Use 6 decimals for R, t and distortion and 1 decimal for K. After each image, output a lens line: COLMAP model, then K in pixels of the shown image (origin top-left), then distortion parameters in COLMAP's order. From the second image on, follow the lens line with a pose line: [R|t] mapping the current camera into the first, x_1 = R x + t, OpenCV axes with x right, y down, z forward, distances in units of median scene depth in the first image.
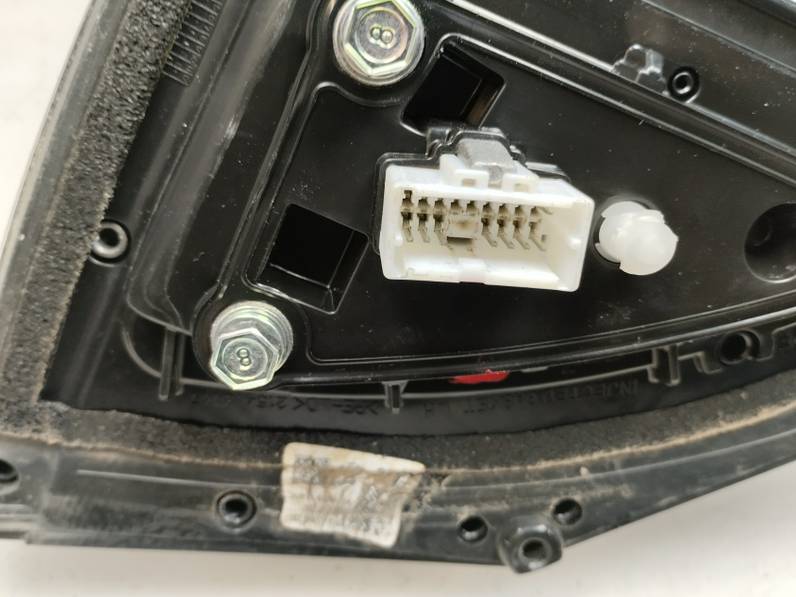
lens RADIAL K [[707.2, 0, 398.0], [0, 707.2, 298.5], [0, 0, 1]] dist [0.061573, -0.123418]
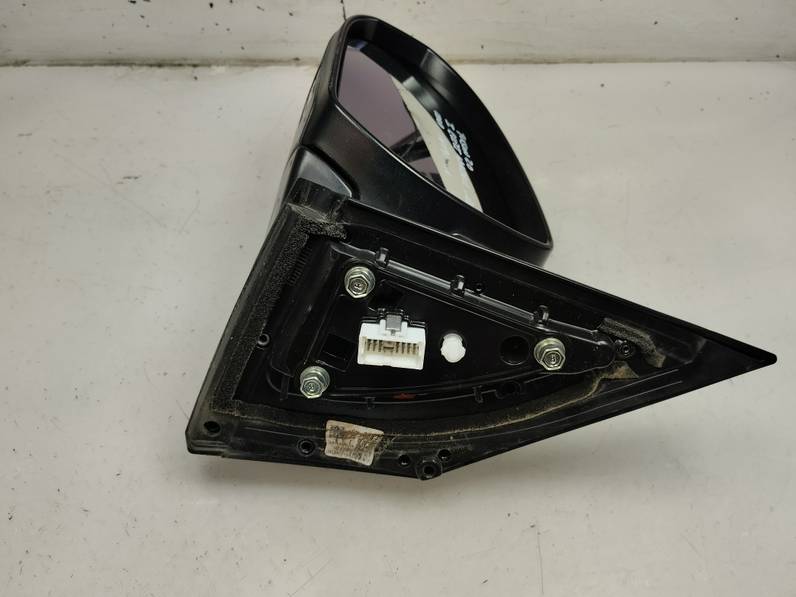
lens RADIAL K [[707.2, 0, 398.0], [0, 707.2, 298.5], [0, 0, 1]] dist [0.061573, -0.123418]
pose [[0.995406, 0.026935, -0.091873, 0.298550], [-0.027922, 0.999565, -0.009469, -0.200651], [0.091578, 0.011991, 0.995726, -1.422153]]
